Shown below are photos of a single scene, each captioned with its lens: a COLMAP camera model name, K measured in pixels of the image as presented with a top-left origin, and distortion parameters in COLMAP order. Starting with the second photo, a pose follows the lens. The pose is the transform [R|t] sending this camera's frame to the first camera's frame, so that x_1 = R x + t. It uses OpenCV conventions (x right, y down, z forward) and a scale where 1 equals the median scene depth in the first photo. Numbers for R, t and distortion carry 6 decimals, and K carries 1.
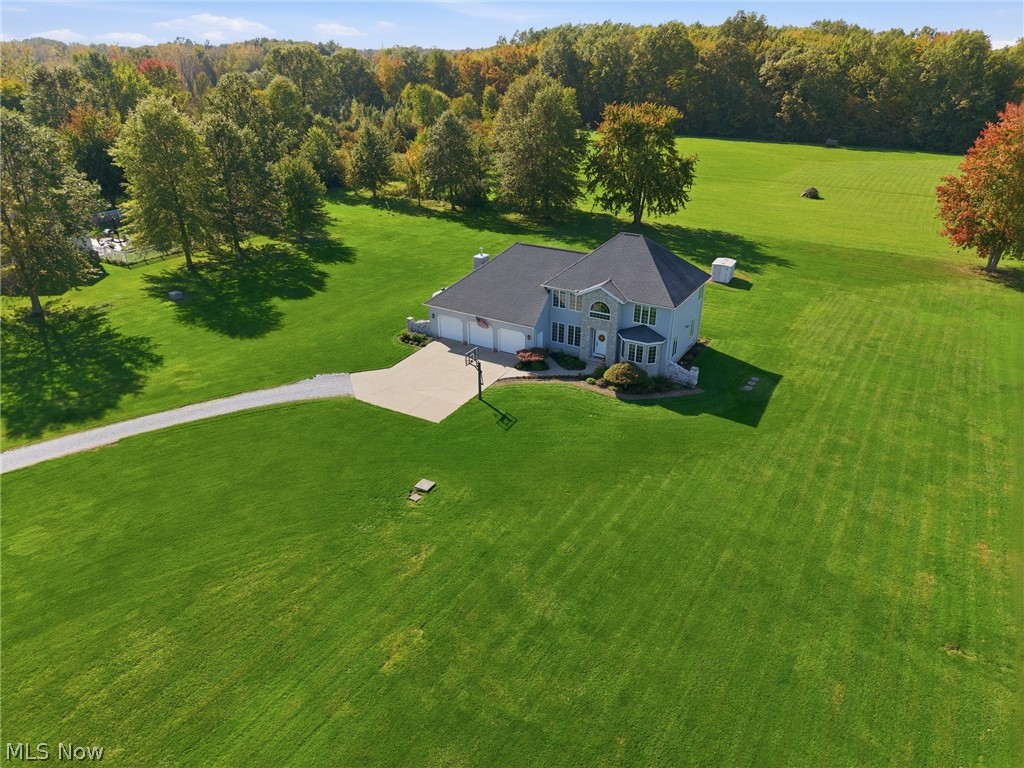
lens RADIAL K [[687.5, 0, 512.0], [0, 687.5, 384.0], [0, 0, 1]] dist [0.006989, -0.000614]
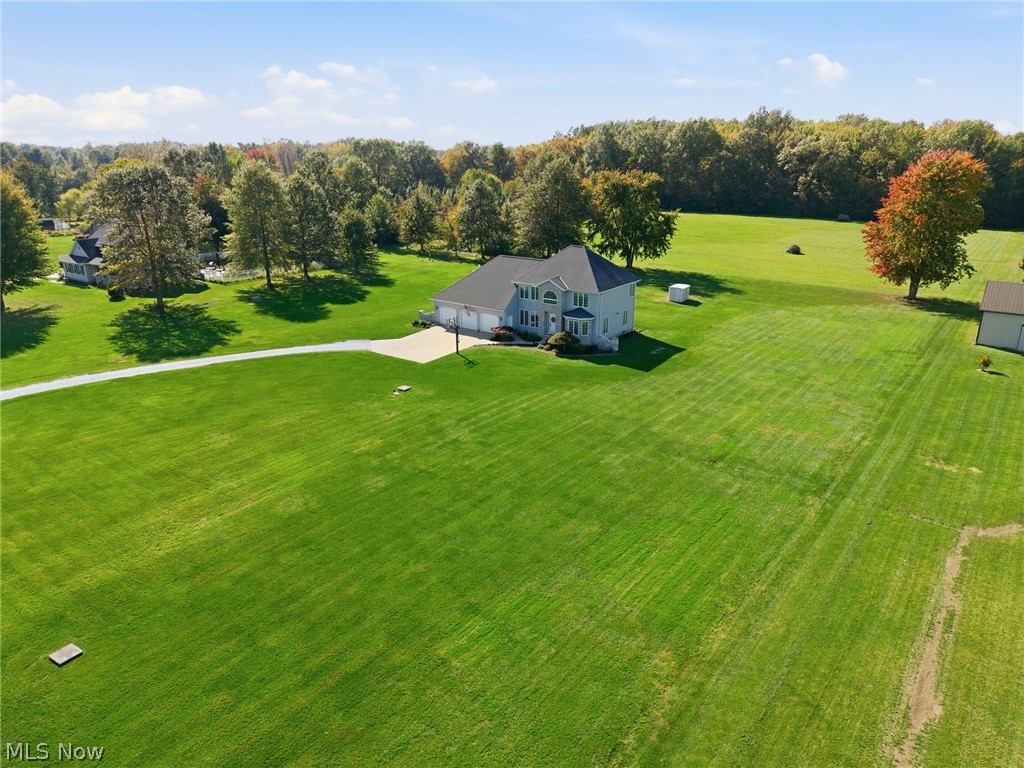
lens RADIAL K [[686.7, 0, 510.5], [0, 686.7, 383.0], [0, 0, 1]] dist [0.028804, -0.028656]
pose [[0.994396, 0.029219, -0.101605, 0.135965], [-0.041855, 0.991331, -0.124542, 0.166589], [0.097085, 0.128097, 0.986998, -0.241774]]
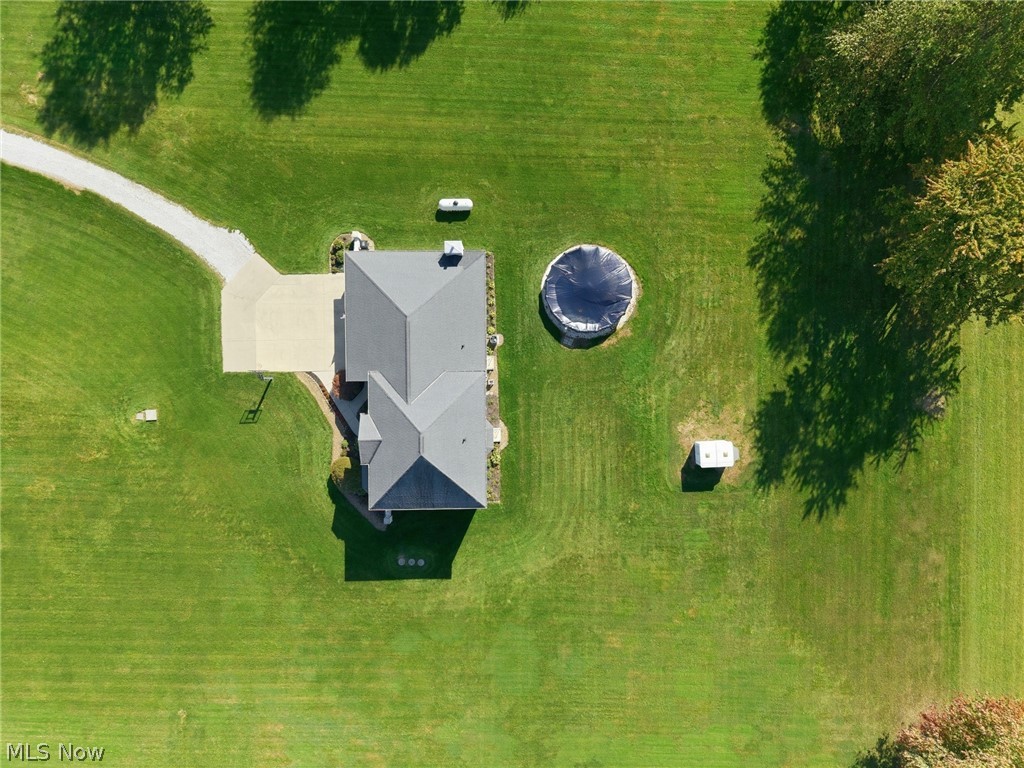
lens RADIAL K [[686.7, 0, 510.5], [0, 686.7, 383.0], [0, 0, 1]] dist [0.028804, -0.028656]
pose [[0.512913, 0.858429, -0.004445, 0.122621], [-0.366157, 0.223456, 0.903325, -0.824495], [0.776434, -0.461699, 0.428933, 0.531012]]
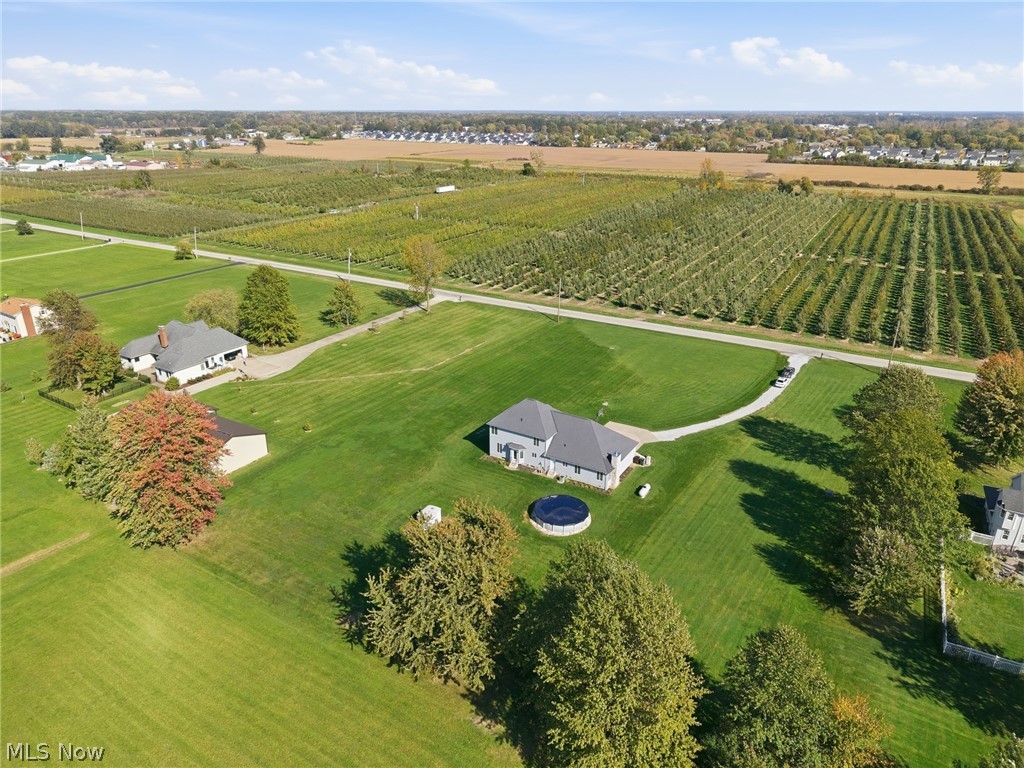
lens RADIAL K [[686.7, 0, 510.5], [0, 686.7, 383.0], [0, 0, 1]] dist [0.028804, -0.028656]
pose [[-0.999775, -0.019878, 0.007384, 0.161388], [-0.007933, 0.673563, 0.739087, -1.240946], [-0.019665, 0.738863, -0.673569, 1.671488]]
